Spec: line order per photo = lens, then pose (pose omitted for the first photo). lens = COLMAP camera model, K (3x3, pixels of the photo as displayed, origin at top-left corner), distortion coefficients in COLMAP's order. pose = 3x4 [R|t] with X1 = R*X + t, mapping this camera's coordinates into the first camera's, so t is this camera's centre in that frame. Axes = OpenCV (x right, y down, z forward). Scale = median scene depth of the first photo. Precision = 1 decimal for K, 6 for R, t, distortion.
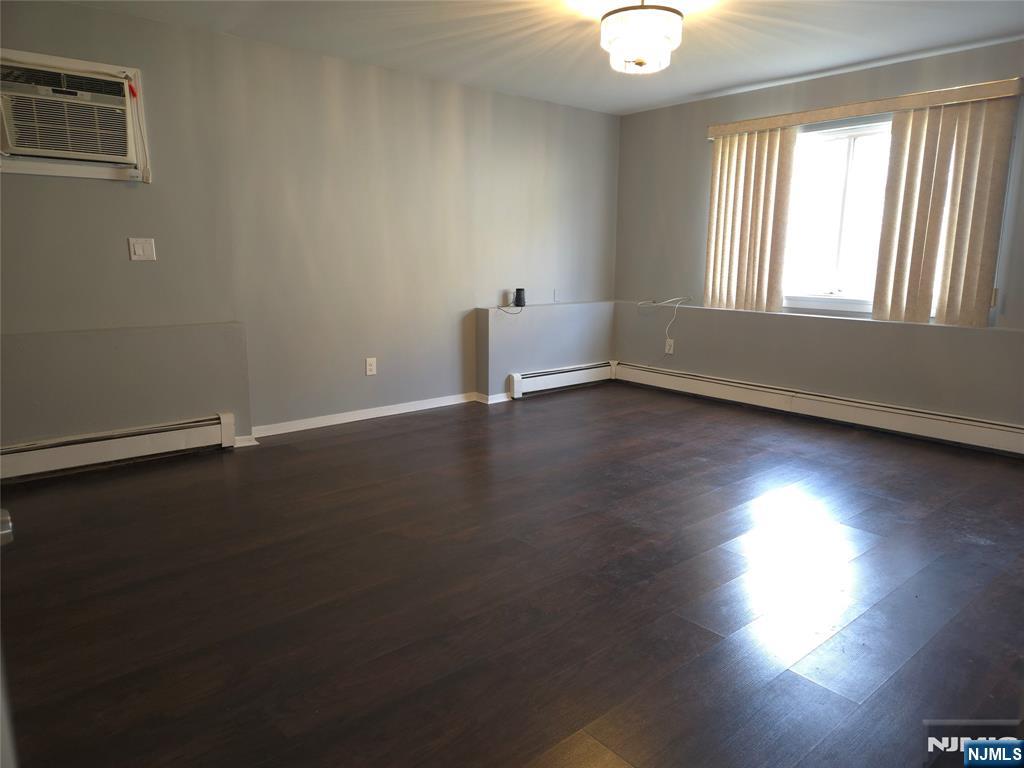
lens RADIAL K [[699.9, 0, 511.6], [0, 699.9, 411.6], [0, 0, 1]] dist [0.002803, 0.000218]
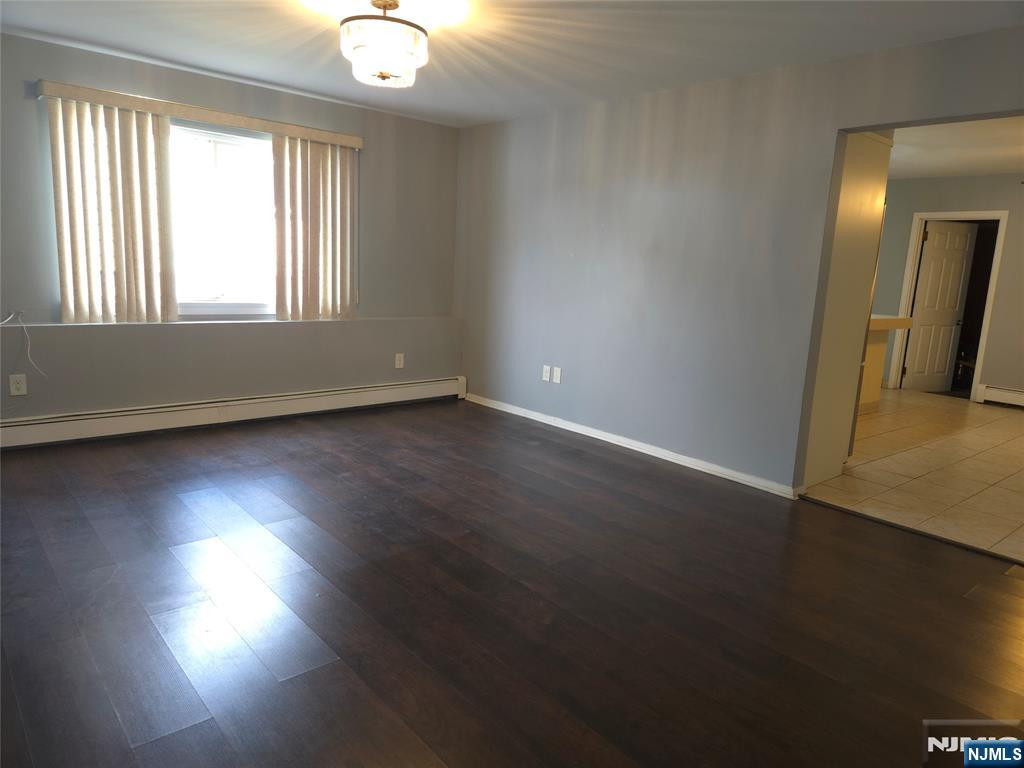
lens RADIAL K [[680.5, 0, 512.0], [0, 680.5, 384.0], [0, 0, 1]] dist [0.076472, -0.070743]
pose [[-0.004536, -0.173190, 0.984878, -0.557711], [0.184477, 0.967839, 0.171044, -0.150343], [-0.982826, 0.182463, 0.027560, 0.625171]]
